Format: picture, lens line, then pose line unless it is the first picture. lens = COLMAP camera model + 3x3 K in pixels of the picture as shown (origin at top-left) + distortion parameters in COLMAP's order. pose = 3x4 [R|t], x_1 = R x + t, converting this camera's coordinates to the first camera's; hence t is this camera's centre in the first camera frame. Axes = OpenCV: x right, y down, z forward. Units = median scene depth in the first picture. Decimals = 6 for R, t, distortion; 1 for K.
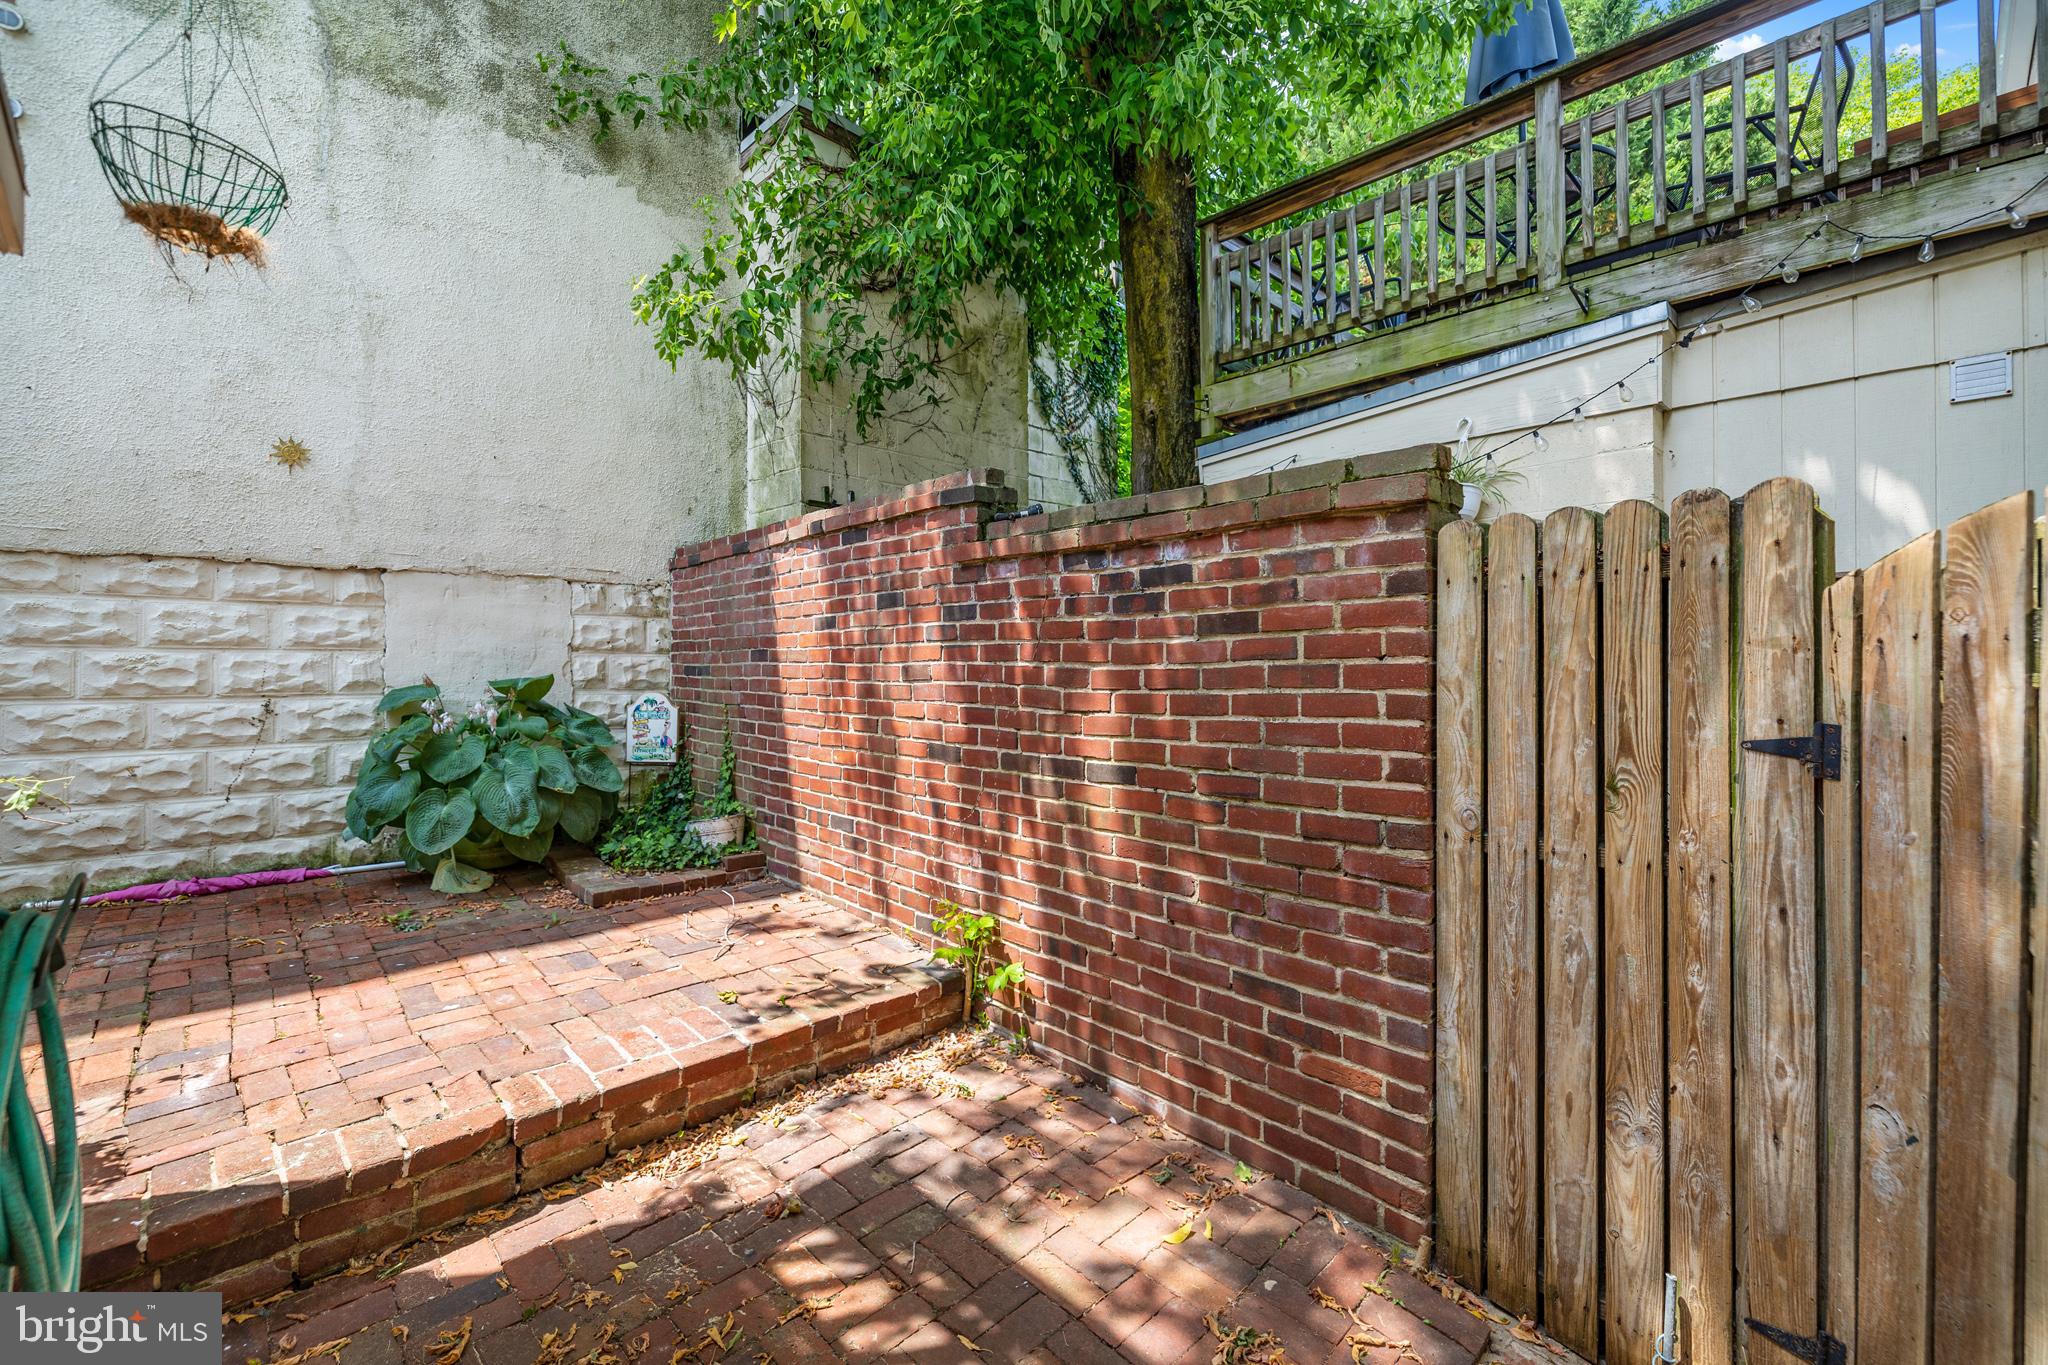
lens RADIAL K [[877.1, 0, 1009.8], [0, 877.1, 663.0], [0, 0, 1]] dist [-0.001758, 0.000023]
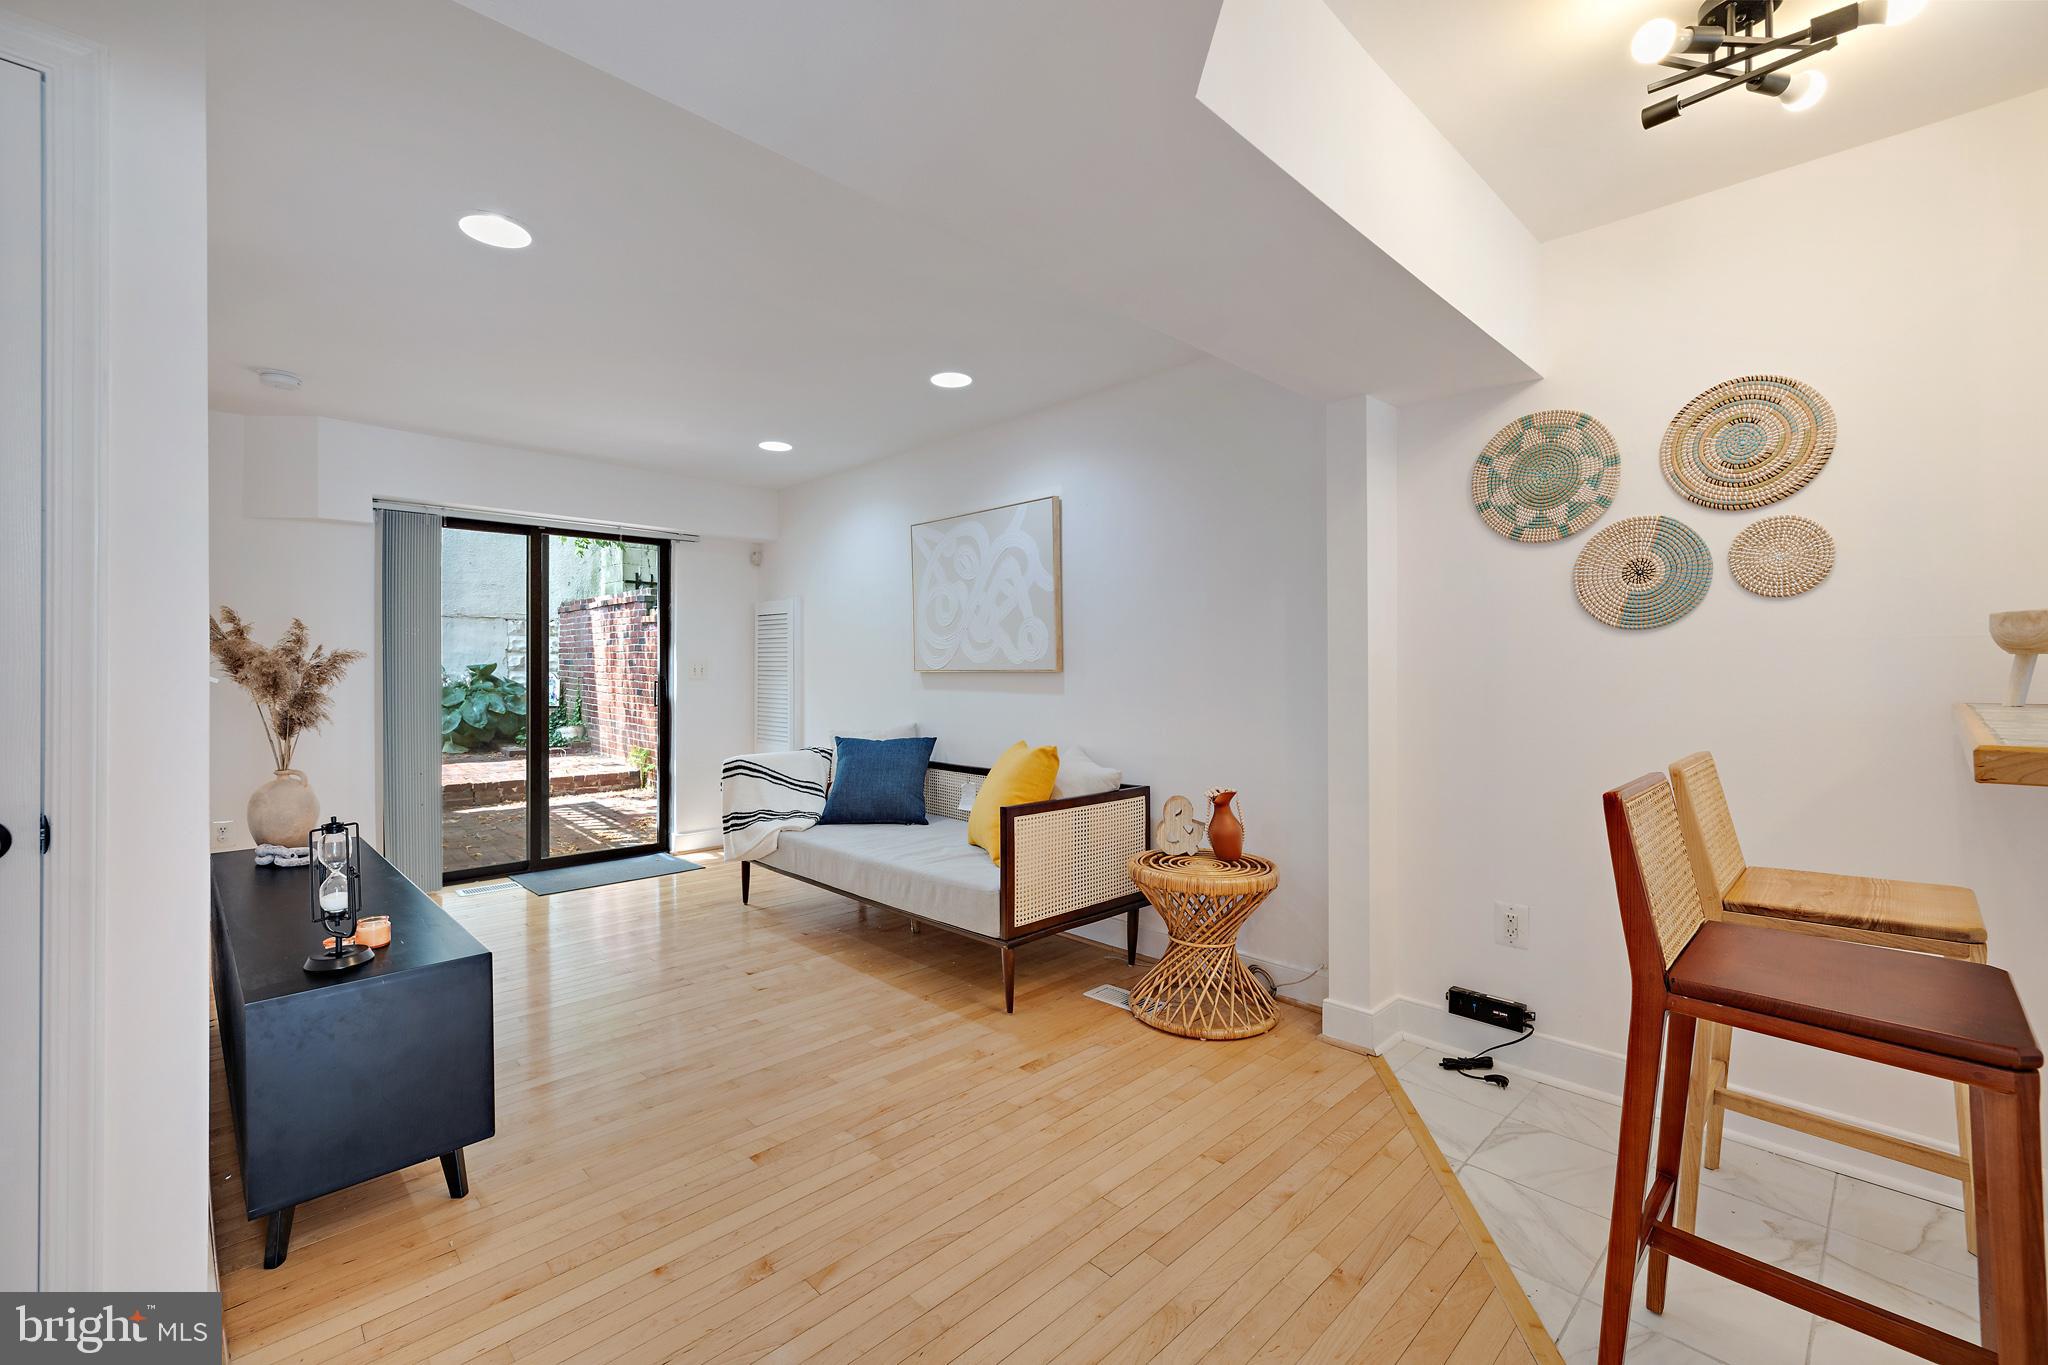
lens RADIAL K [[856.8, 0, 1020.6], [0, 856.8, 666.2], [0, 0, 1]] dist [-0.001695, 0.000378]
pose [[0.999480, 0.007832, 0.031274, 0.799605], [-0.007898, 0.999967, 0.001970, 0.006845], [-0.031257, -0.002216, 0.999509, -1.311926]]
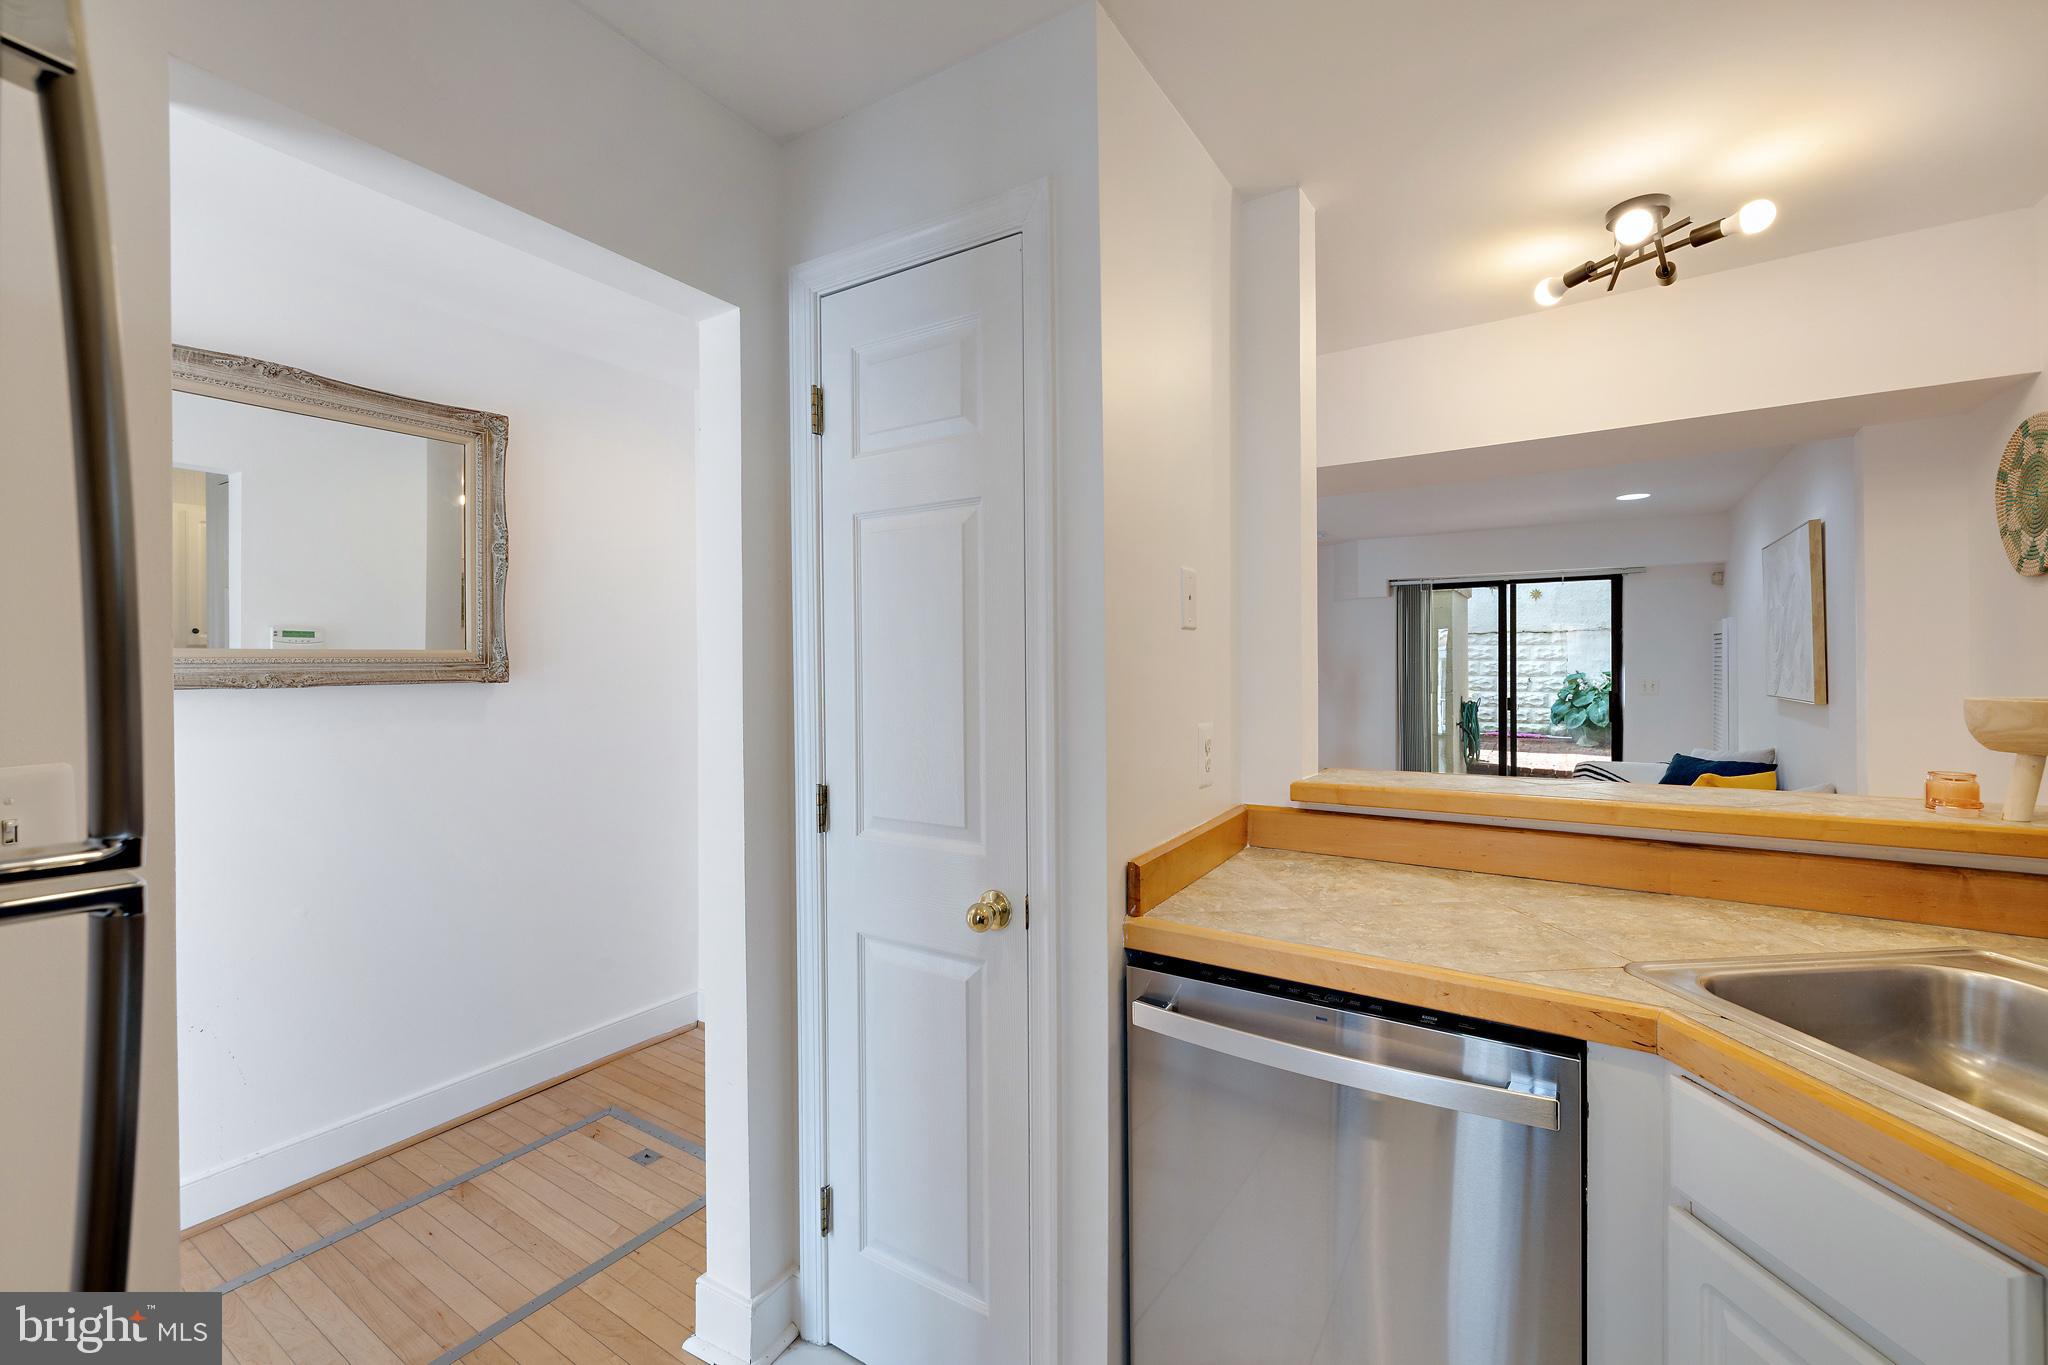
lens RADIAL K [[856.8, 0, 1020.6], [0, 856.8, 666.2], [0, 0, 1]] dist [-0.001695, 0.000378]
pose [[0.254665, 0.007409, -0.967001, 1.509296], [0.010392, 0.999892, 0.010397, -0.043115], [0.966974, -0.012697, 0.254560, -1.399366]]
